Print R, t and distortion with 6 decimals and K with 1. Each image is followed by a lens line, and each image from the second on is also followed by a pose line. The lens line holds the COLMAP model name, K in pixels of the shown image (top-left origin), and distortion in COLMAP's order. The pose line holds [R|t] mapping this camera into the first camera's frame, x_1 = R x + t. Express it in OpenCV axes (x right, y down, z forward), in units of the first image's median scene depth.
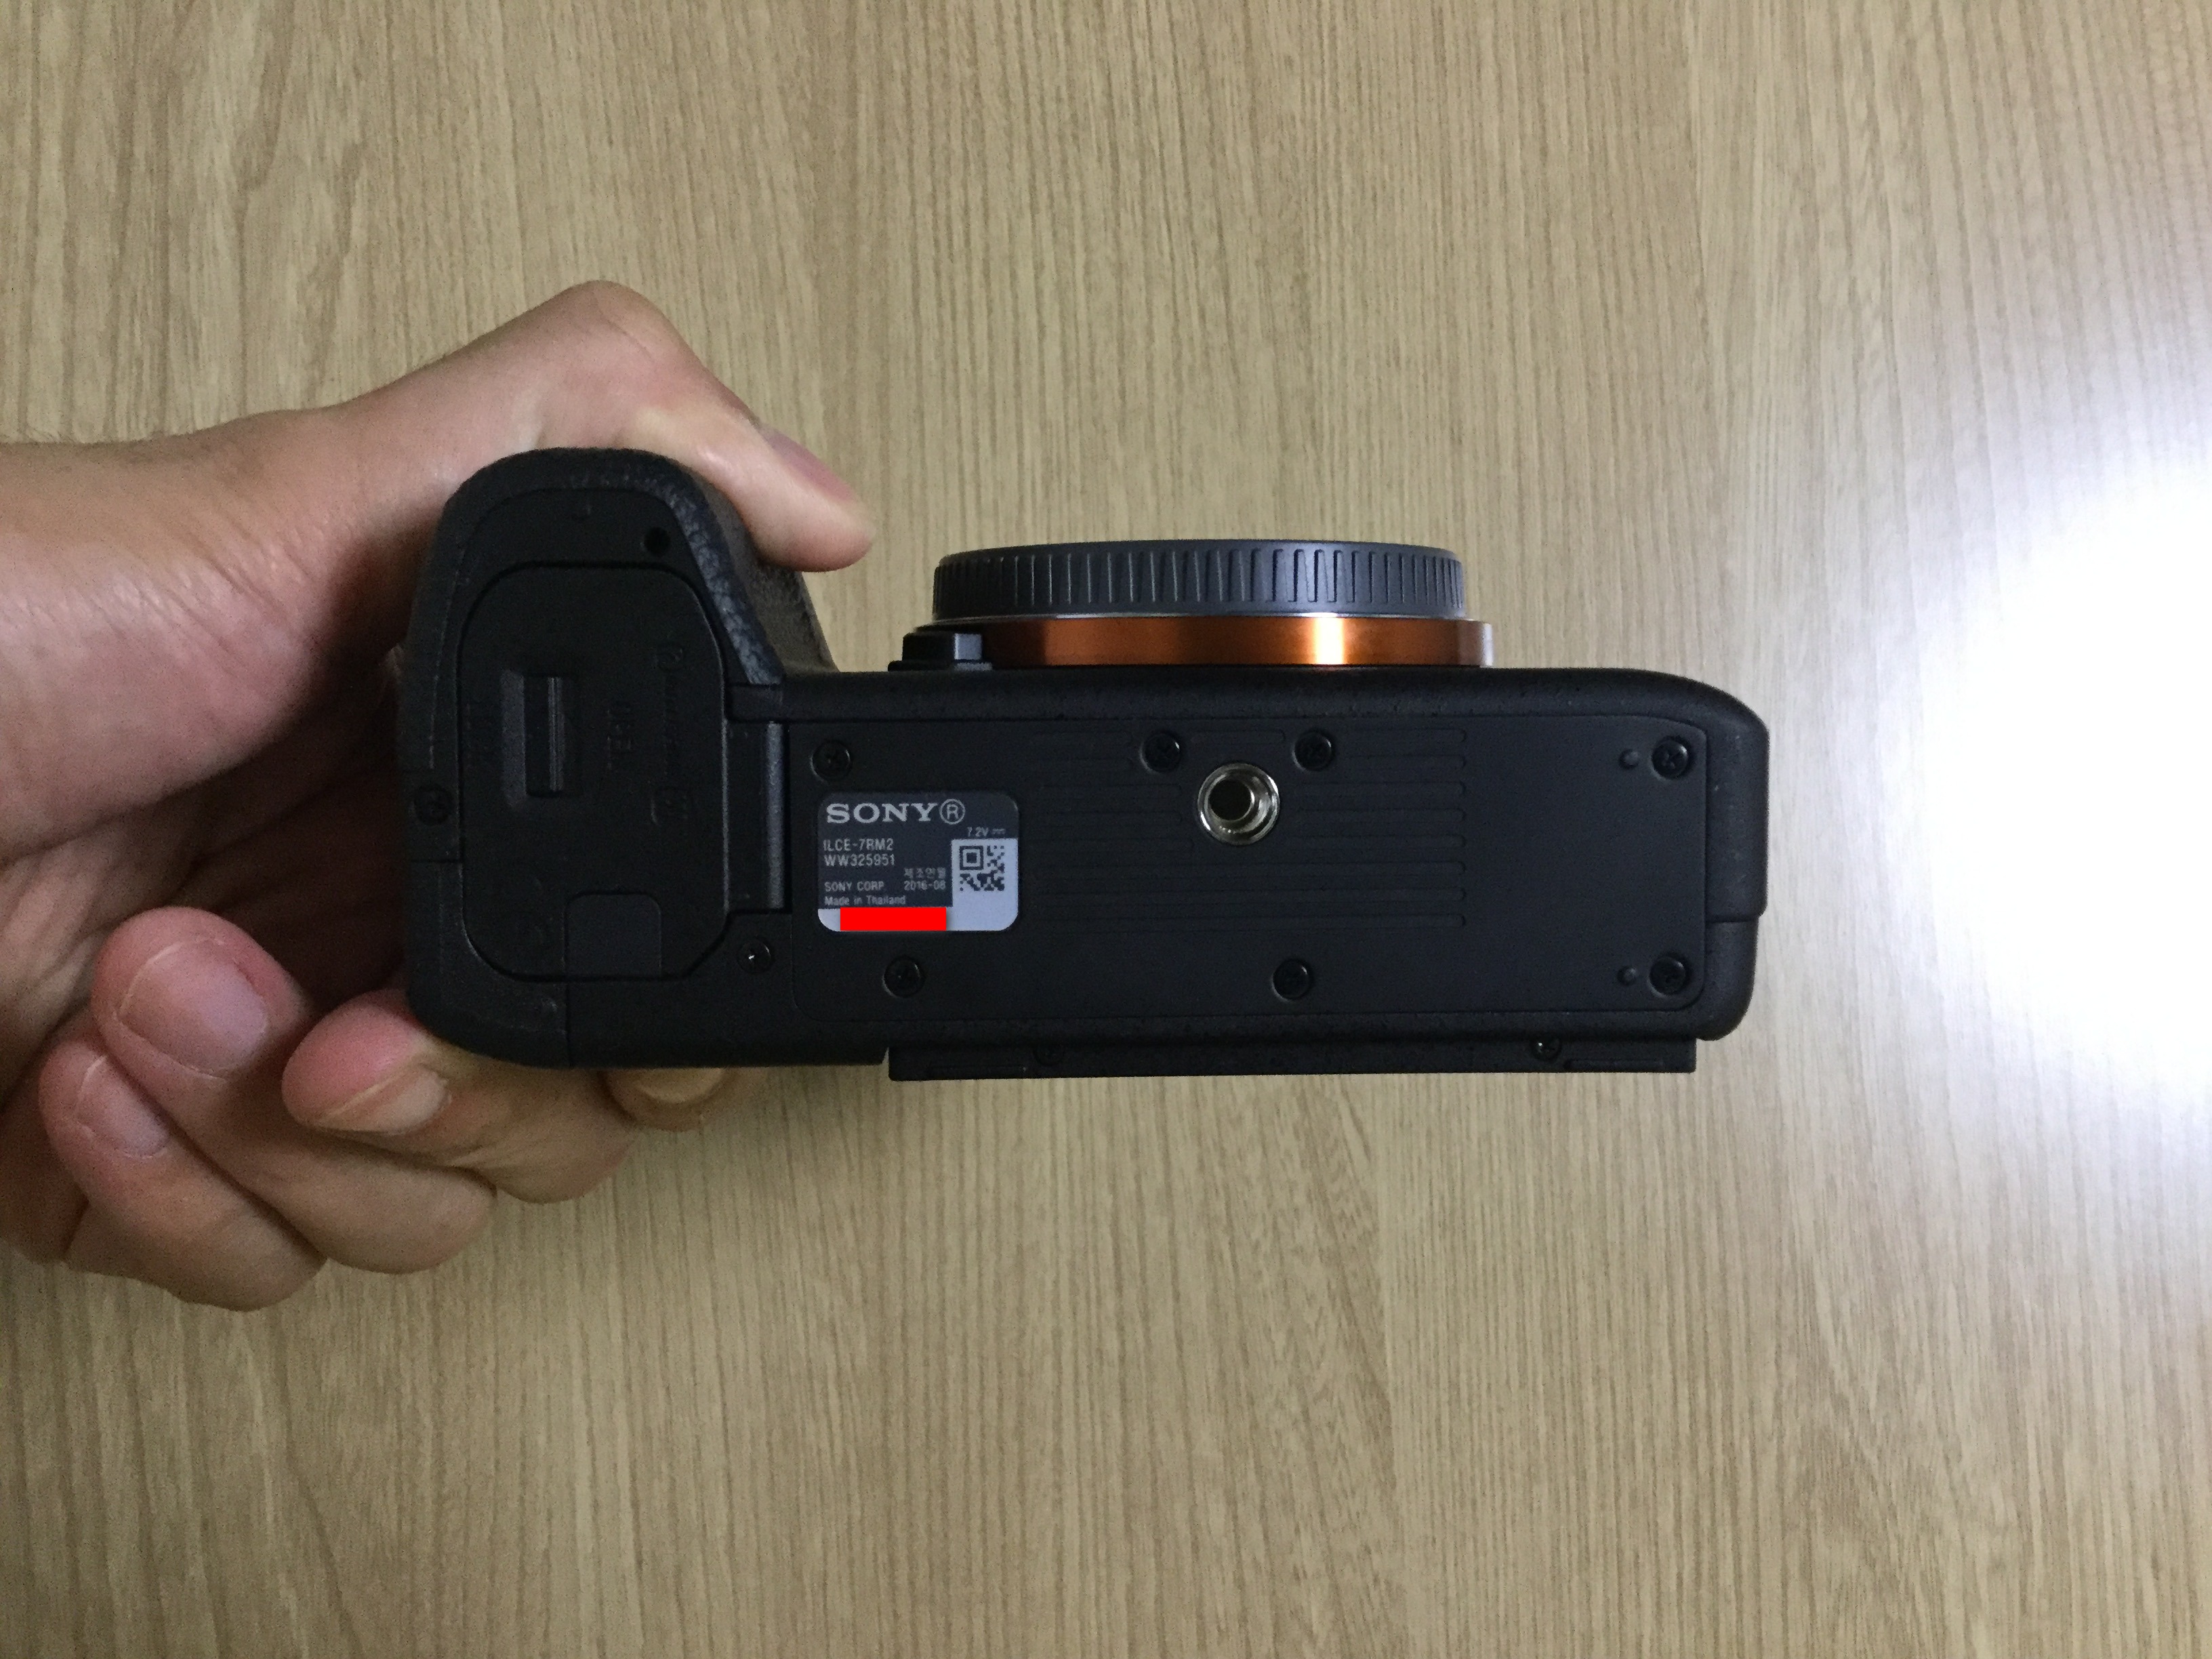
lens RADIAL K [[2067.1, 0, 1106.0], [0, 2067.1, 829.5], [0, 0, 1]] dist [0.100385, -0.234994]
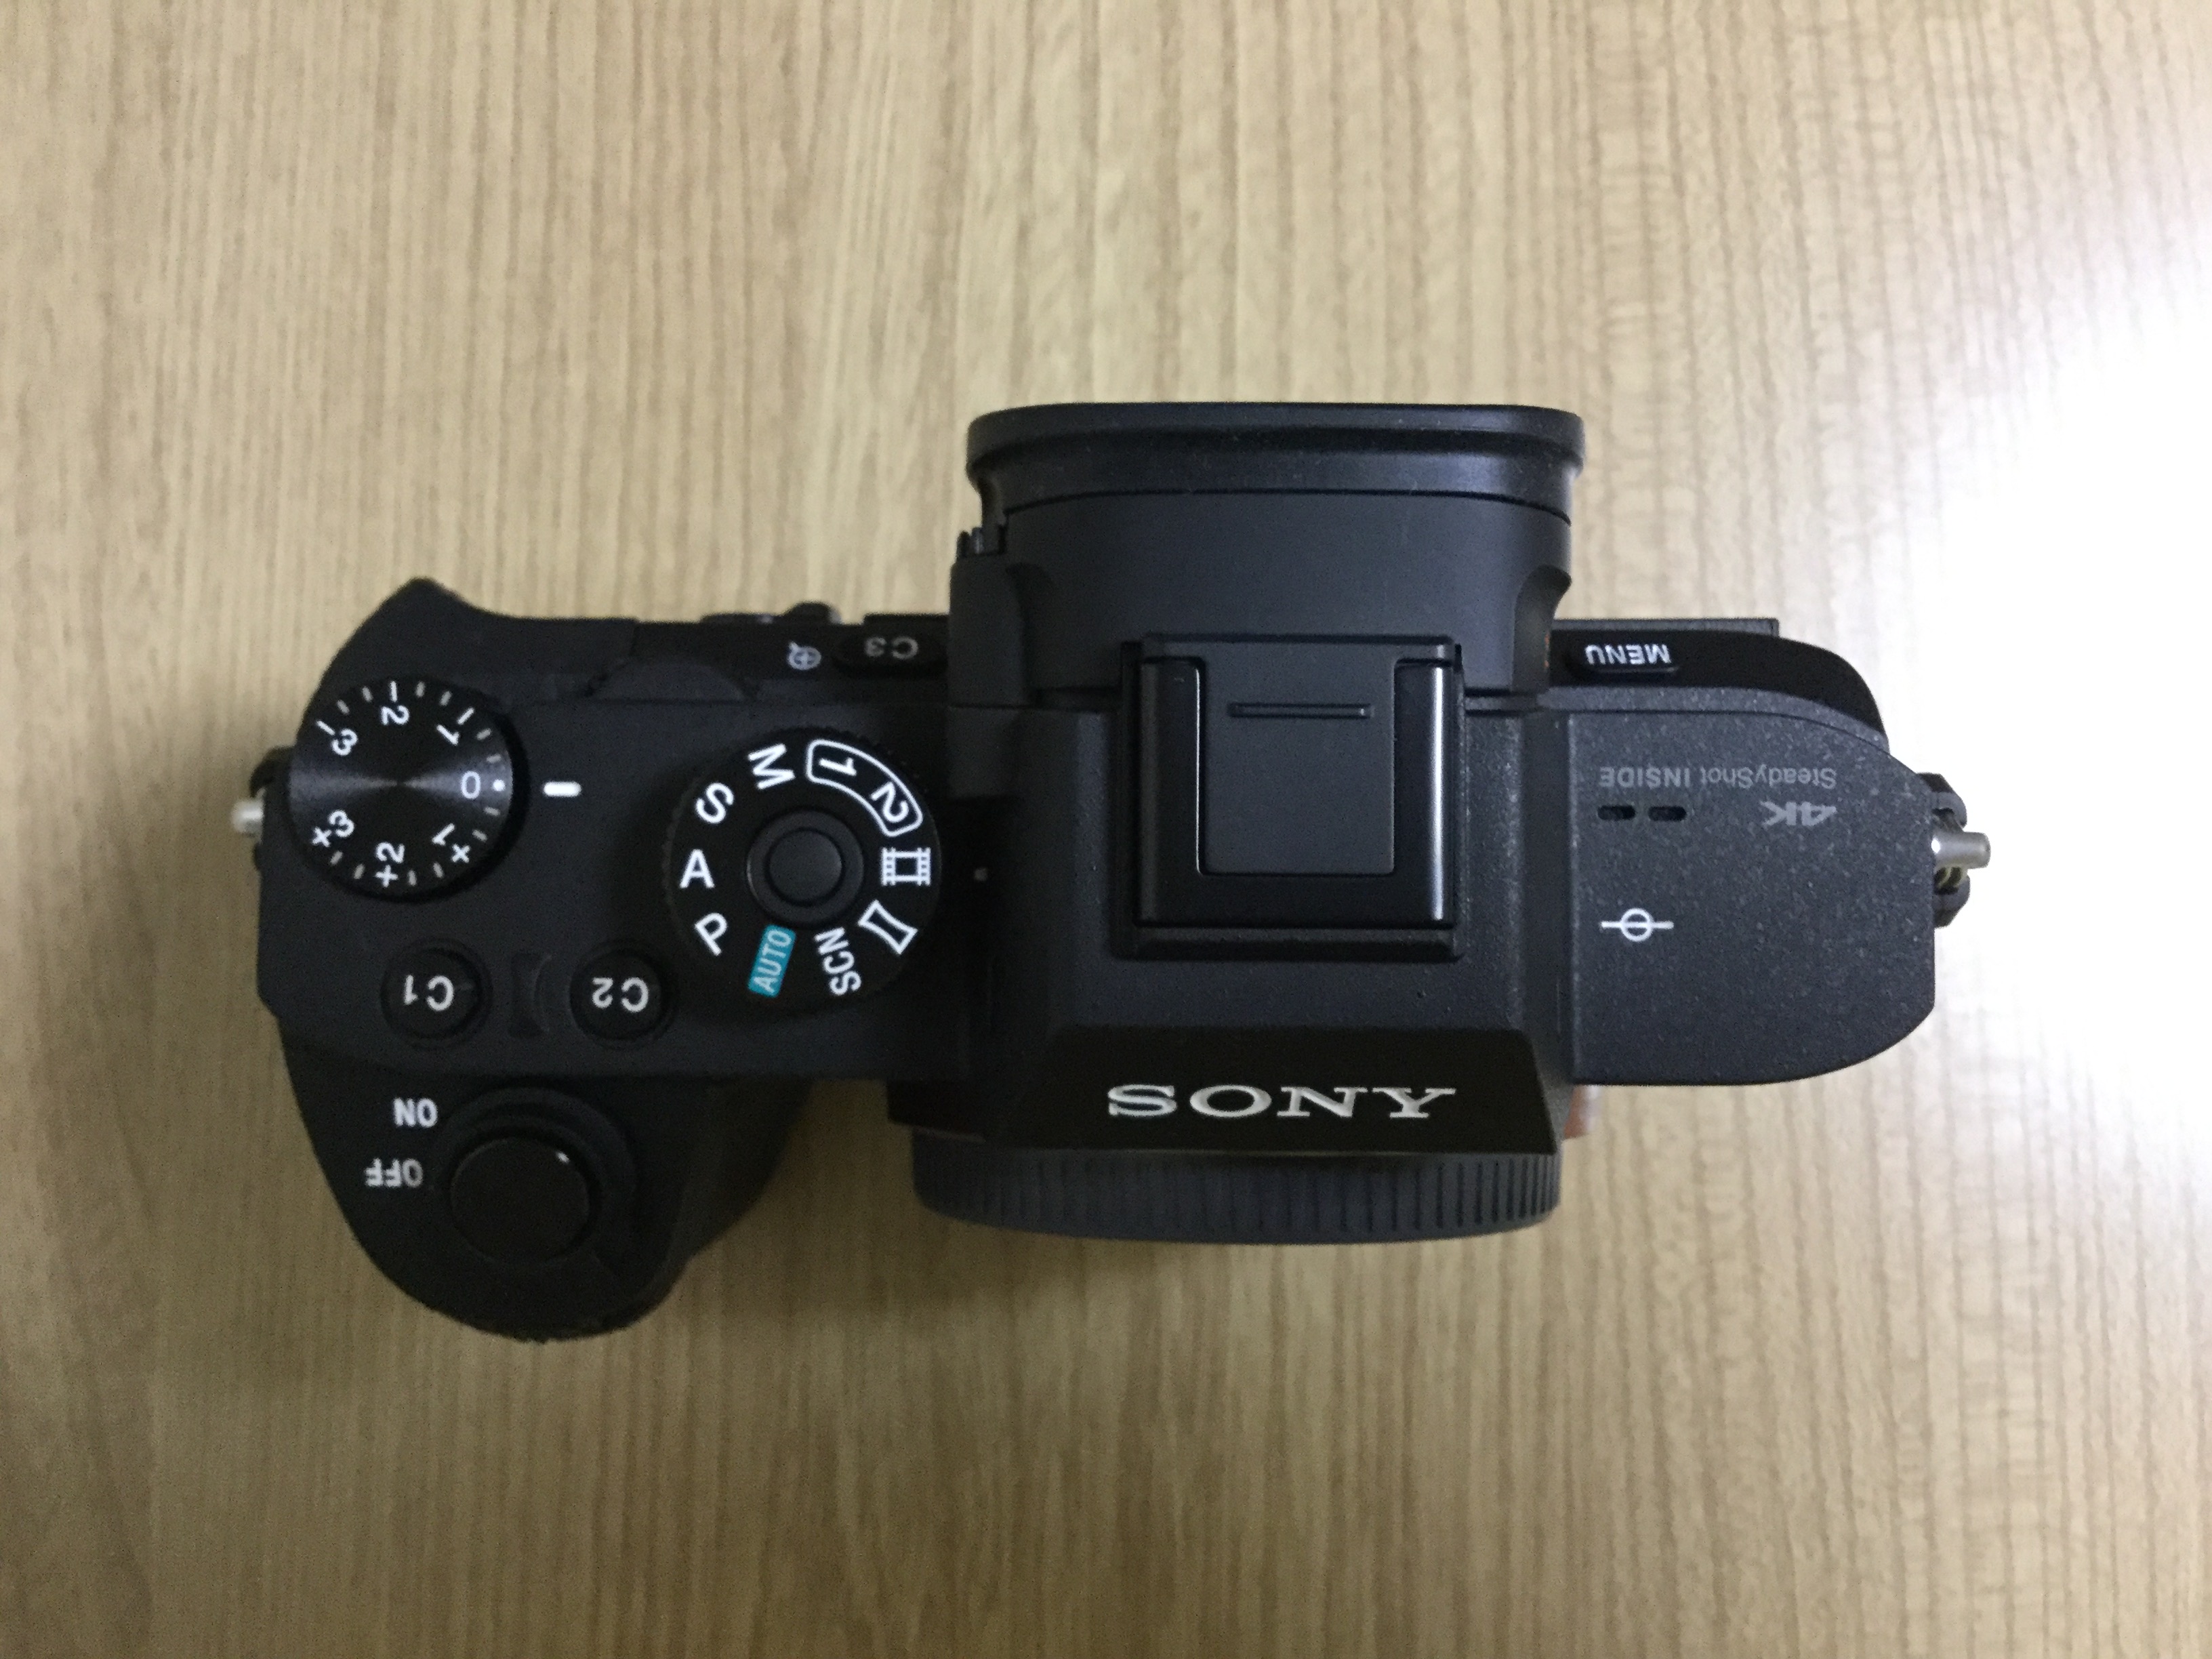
lens RADIAL K [[2067.1, 0, 1106.0], [0, 2067.1, 829.5], [0, 0, 1]] dist [0.100385, -0.234994]
pose [[0.873678, 0.082529, 0.479453, 0.080867], [-0.083248, 0.996332, -0.019803, 0.032182], [-0.479329, -0.022612, 0.877344, 0.361114]]
